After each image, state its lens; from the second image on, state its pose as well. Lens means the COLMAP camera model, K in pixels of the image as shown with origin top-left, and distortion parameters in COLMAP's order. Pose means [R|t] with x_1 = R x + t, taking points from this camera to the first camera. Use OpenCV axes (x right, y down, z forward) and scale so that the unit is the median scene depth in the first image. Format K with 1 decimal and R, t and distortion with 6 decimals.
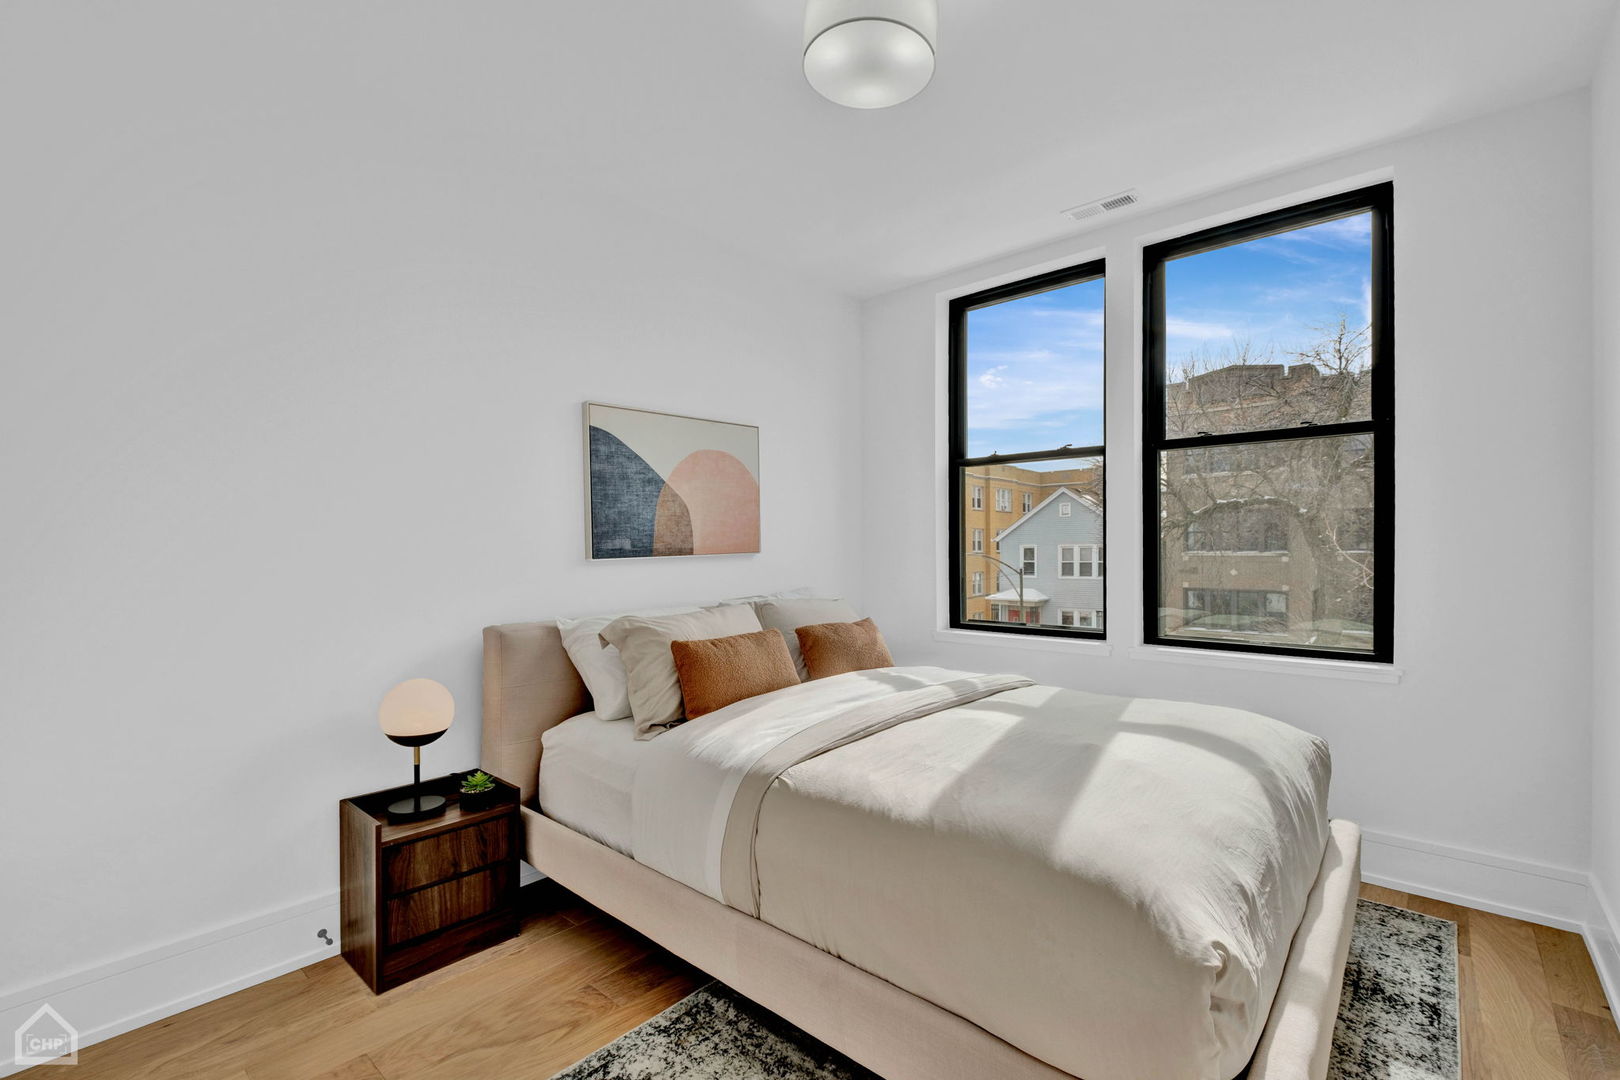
lens RADIAL K [[710.3, 0, 809.1], [0, 710.3, 549.1], [0, 0, 1]] dist [0.002729, -0.000186]
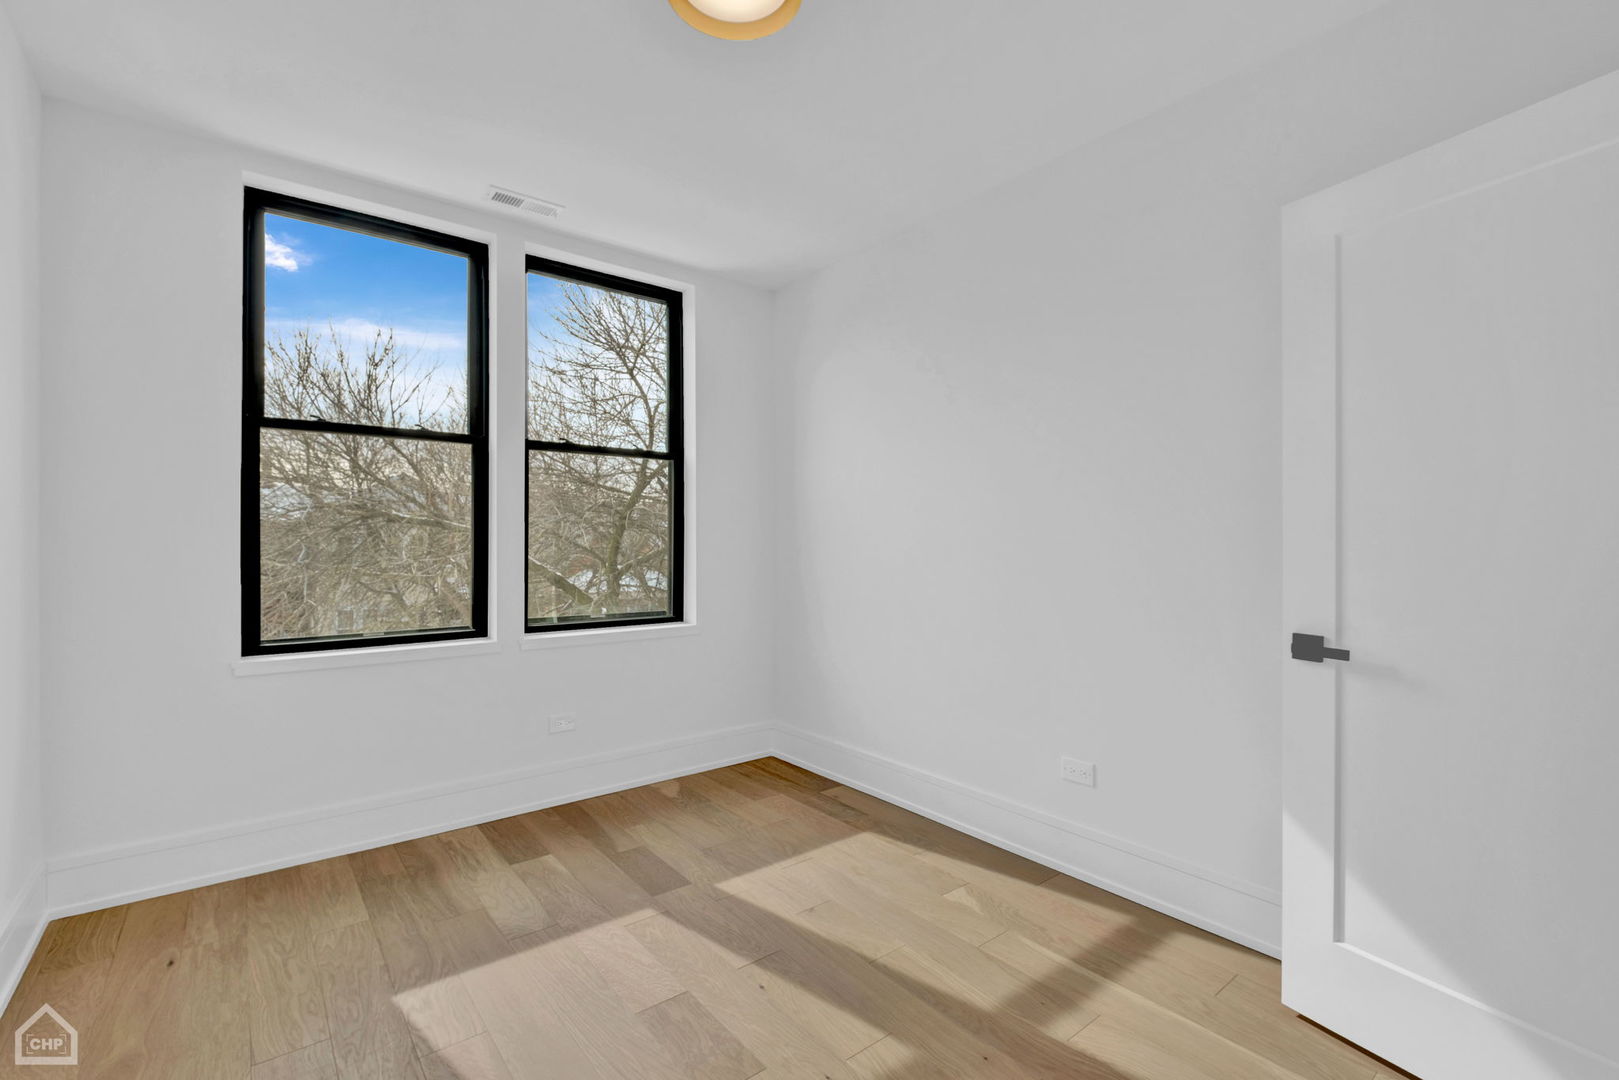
lens RADIAL K [[709.9, 0, 808.6], [0, 709.9, 549.1], [0, 0, 1]] dist [0.002729, -0.000186]
pose [[0.173113, -0.010360, 0.984848, -0.394949], [-0.001494, 0.999941, 0.010781, -0.002405], [-0.984901, -0.003338, 0.173087, 0.330846]]
